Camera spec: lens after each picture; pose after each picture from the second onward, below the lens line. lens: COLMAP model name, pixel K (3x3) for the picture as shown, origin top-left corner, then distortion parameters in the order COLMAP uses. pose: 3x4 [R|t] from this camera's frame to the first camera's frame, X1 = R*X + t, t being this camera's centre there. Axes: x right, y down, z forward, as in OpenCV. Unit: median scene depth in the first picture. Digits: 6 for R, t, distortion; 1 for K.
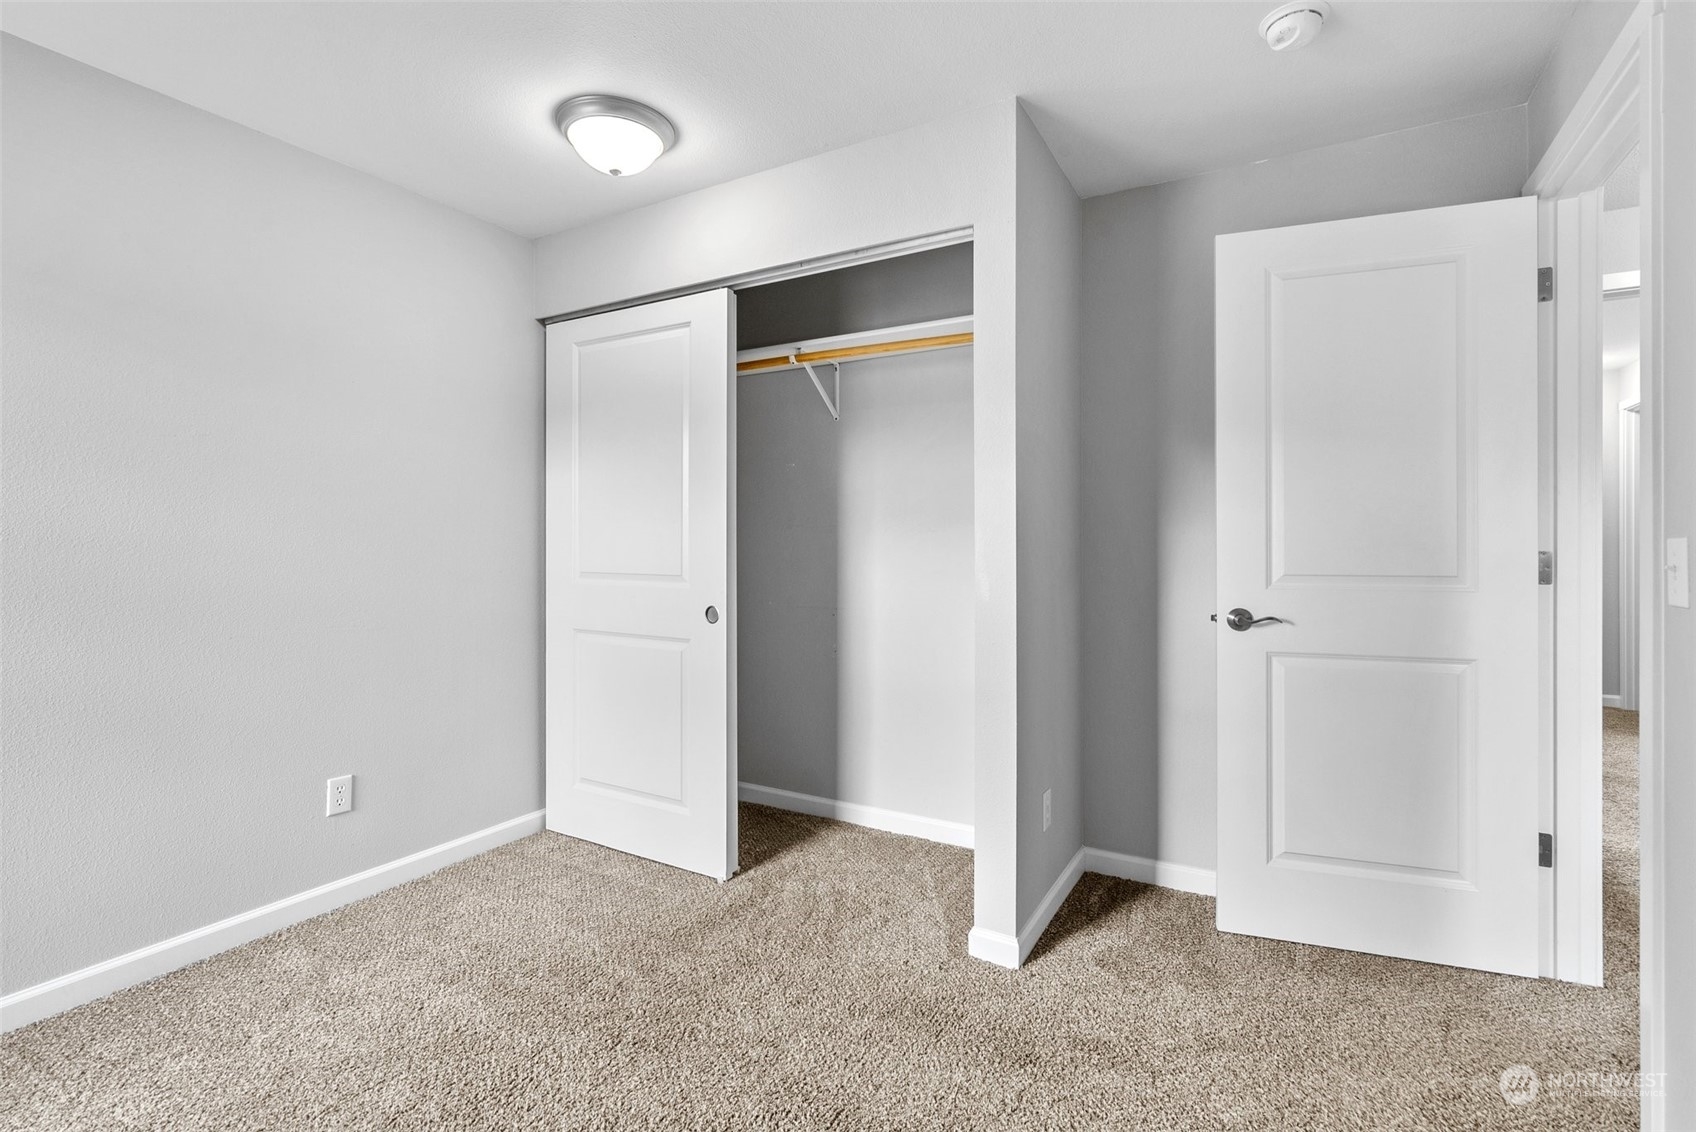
lens RADIAL K [[773.9, 0, 851.9], [0, 773.9, 556.4], [0, 0, 1]] dist [-0.001168, 0.000405]
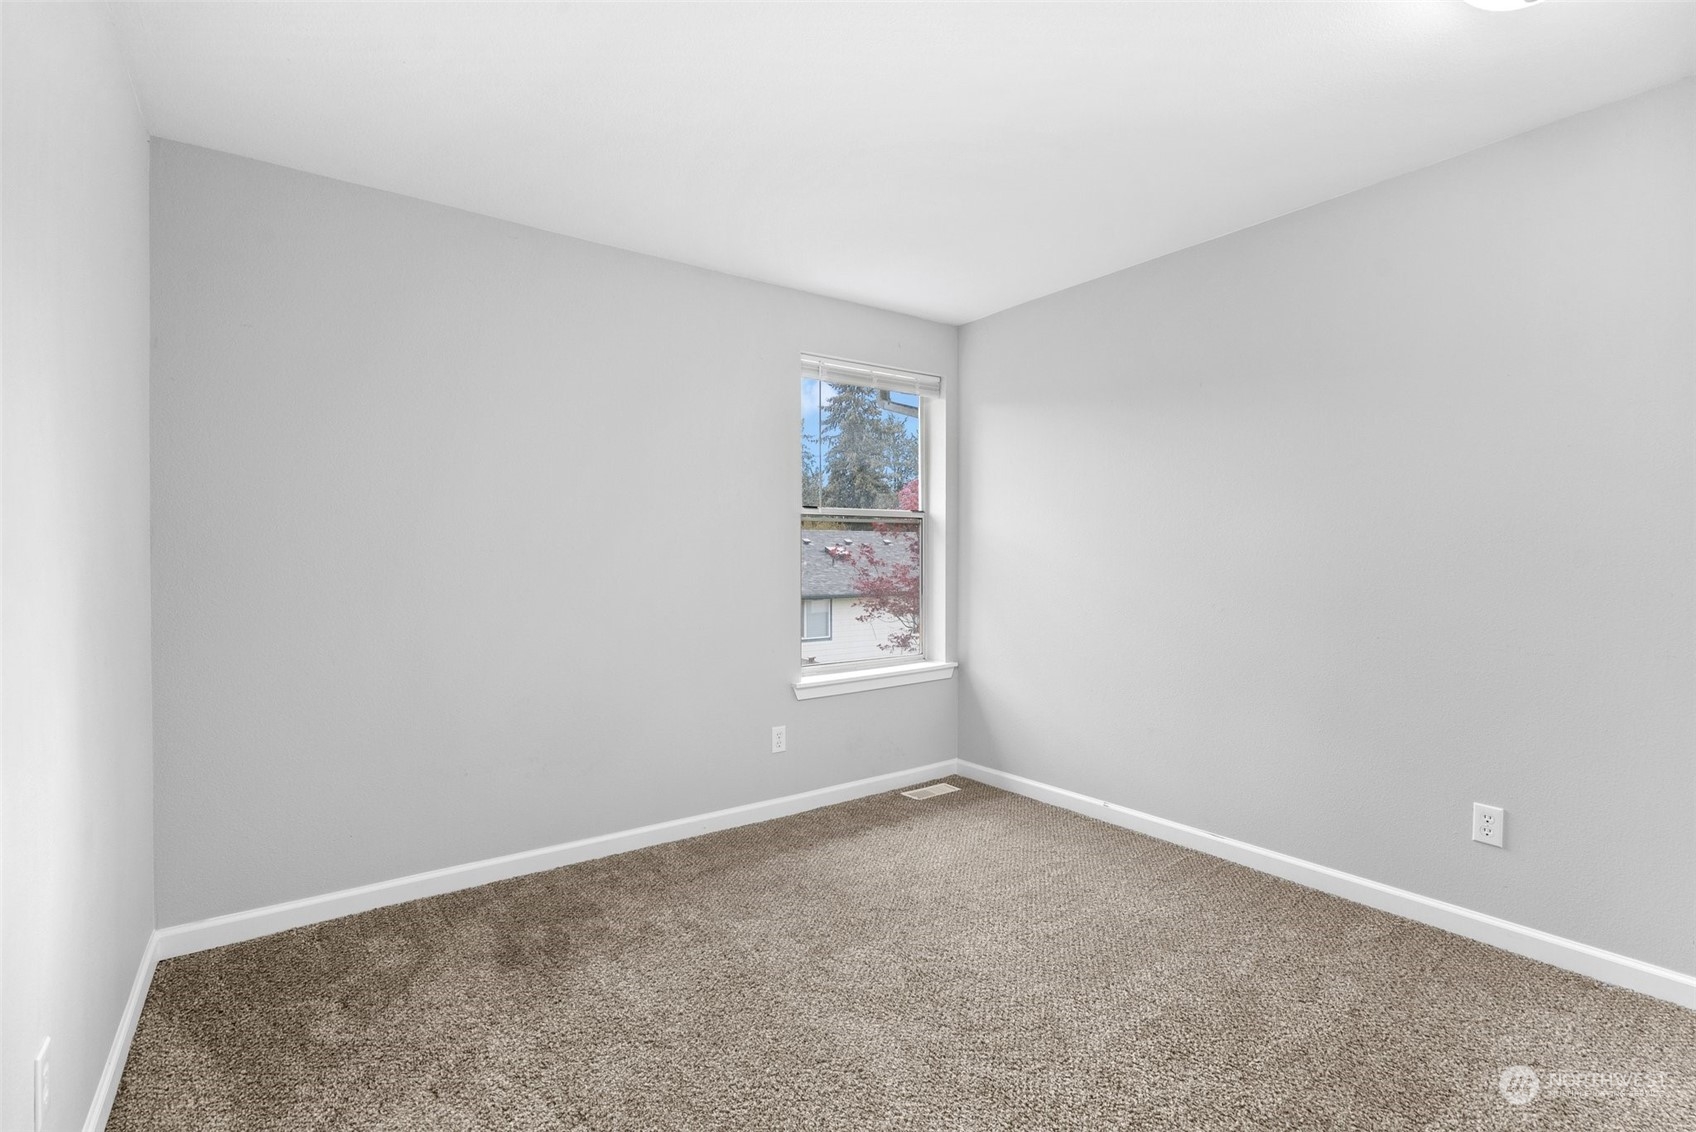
lens RADIAL K [[773.9, 0, 851.9], [0, 773.9, 556.4], [0, 0, 1]] dist [-0.001168, 0.000405]
pose [[-0.418208, 0.002303, -0.908348, 0.501609], [-0.005840, 0.999969, 0.005224, -0.016231], [0.908333, 0.007490, -0.418182, 0.680361]]
